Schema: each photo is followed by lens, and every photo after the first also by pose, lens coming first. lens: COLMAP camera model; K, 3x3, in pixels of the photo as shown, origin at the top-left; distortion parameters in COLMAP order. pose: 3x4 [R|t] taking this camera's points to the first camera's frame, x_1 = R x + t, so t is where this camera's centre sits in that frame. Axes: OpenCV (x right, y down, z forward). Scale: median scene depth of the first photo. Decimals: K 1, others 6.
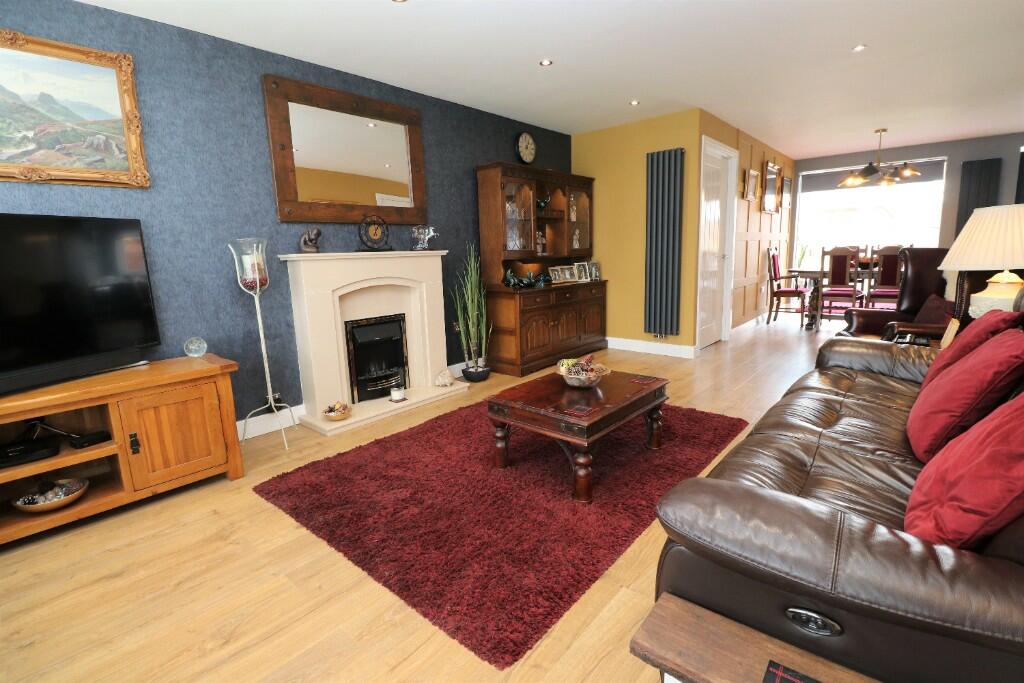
lens RADIAL K [[483.1, 0, 510.9], [0, 483.1, 334.9], [0, 0, 1]] dist [-0.000414, -0.011993]
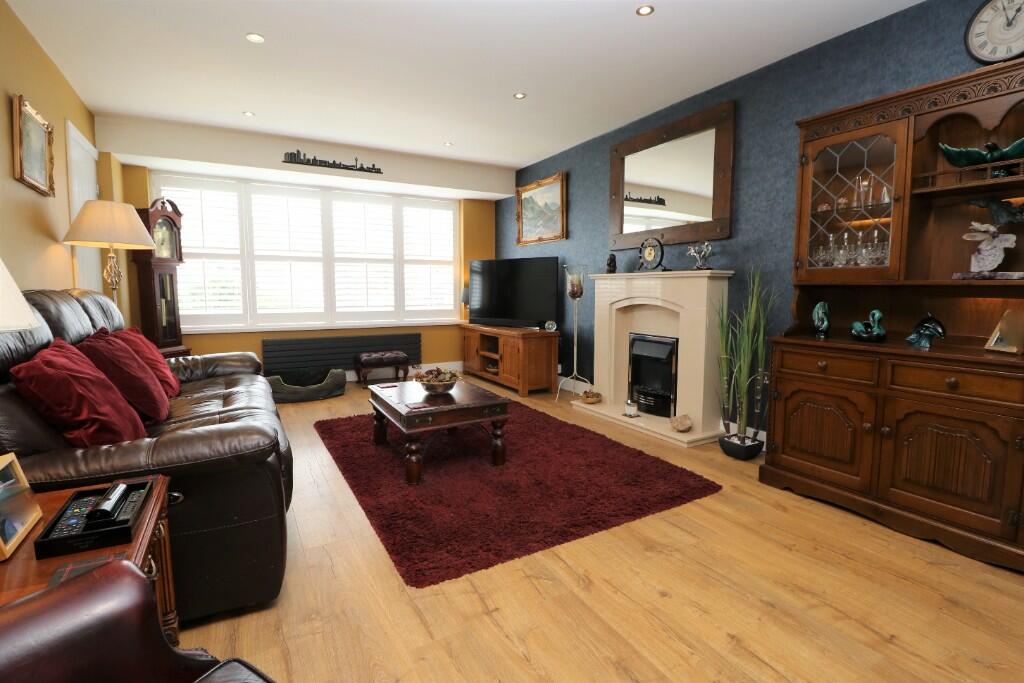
lens RADIAL K [[487.5, 0, 512.2], [0, 487.5, 335.5], [0, 0, 1]] dist [0.000192, -0.012849]
pose [[-0.329397, 0.119293, -0.936625, 0.827907], [-0.150593, 0.972650, 0.176843, -0.181554], [0.932105, 0.199301, -0.302423, 1.072879]]
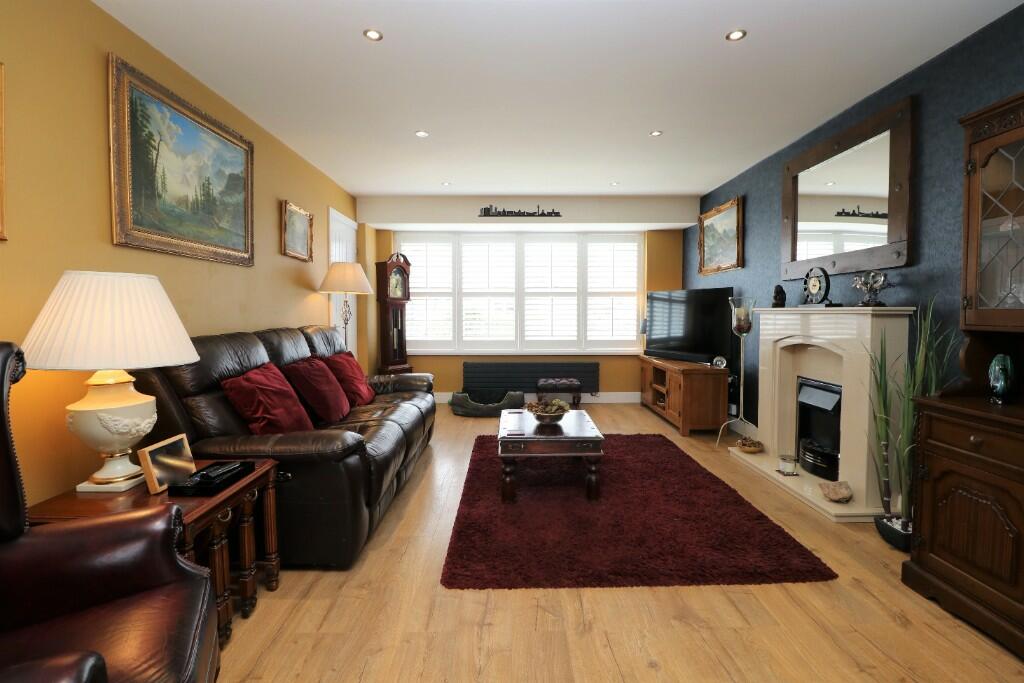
lens RADIAL K [[483.1, 0, 510.9], [0, 483.1, 334.9], [0, 0, 1]] dist [-0.000414, -0.011993]
pose [[-0.746306, 0.062654, -0.662648, 0.735907], [-0.088258, 0.977454, 0.191820, -0.244437], [0.659726, 0.201641, -0.723949, 1.290848]]
